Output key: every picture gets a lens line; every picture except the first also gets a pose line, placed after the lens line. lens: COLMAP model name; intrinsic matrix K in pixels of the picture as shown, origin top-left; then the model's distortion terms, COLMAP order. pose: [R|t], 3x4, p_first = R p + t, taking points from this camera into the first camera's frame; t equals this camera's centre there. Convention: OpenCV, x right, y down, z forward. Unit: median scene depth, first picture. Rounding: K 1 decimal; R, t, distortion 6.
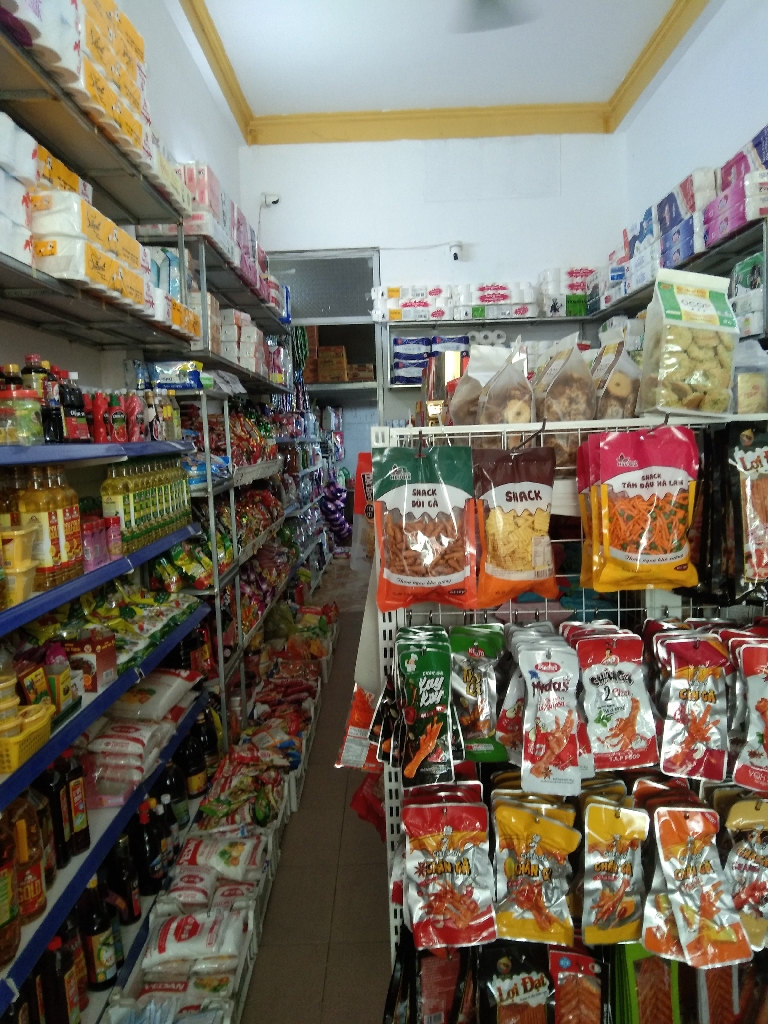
lens RADIAL K [[834.5, 0, 384.0], [0, 834.5, 512.0], [0, 0, 1]] dist [0.110566, -0.248986]
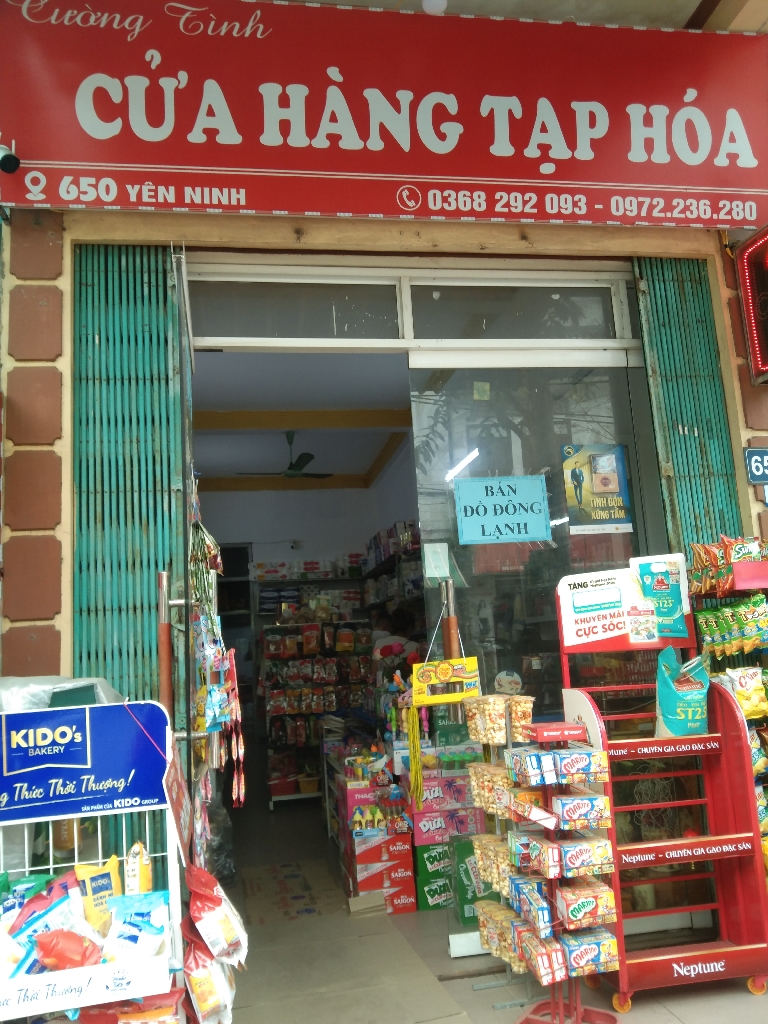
lens RADIAL K [[834.5, 0, 384.0], [0, 834.5, 512.0], [0, 0, 1]] dist [0.110566, -0.248986]
pose [[0.985594, 0.003932, 0.169080, -0.037623], [0.040016, 0.965921, -0.255726, 0.136532], [-0.164324, 0.258808, 0.951849, -1.007763]]
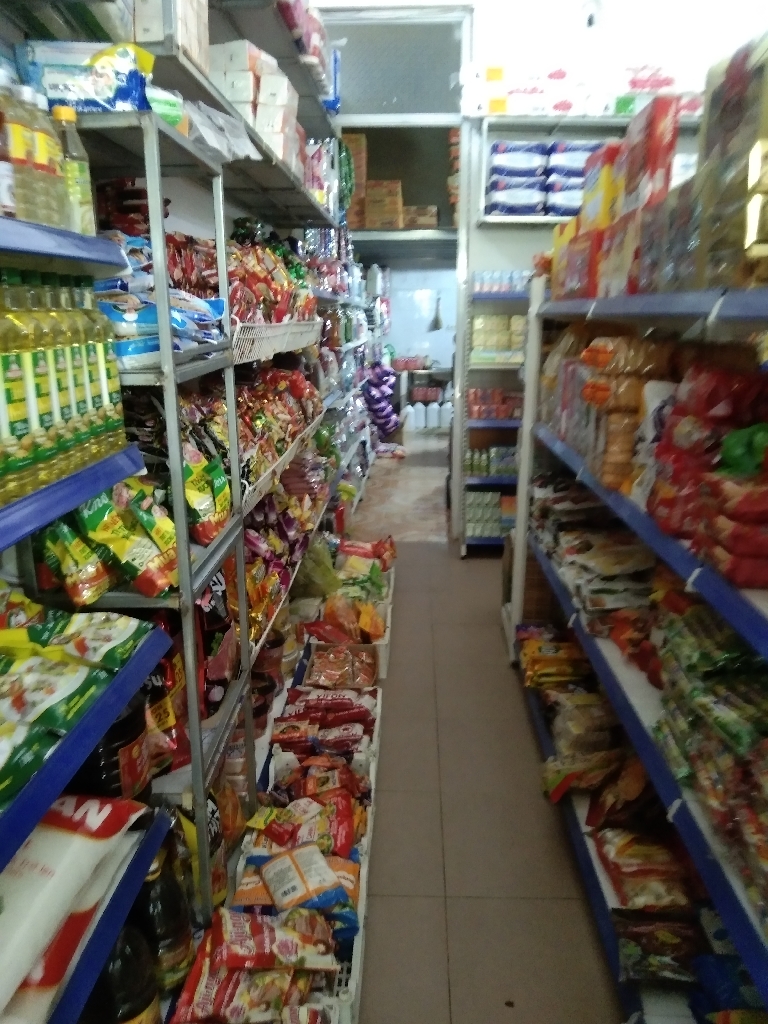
lens RADIAL K [[834.5, 0, 384.0], [0, 834.5, 512.0], [0, 0, 1]] dist [0.110566, -0.248986]
pose [[0.998817, 0.039870, -0.027834, -0.047269], [-0.035591, 0.989488, 0.140164, -0.010560], [0.033130, -0.139007, 0.989737, 0.320915]]
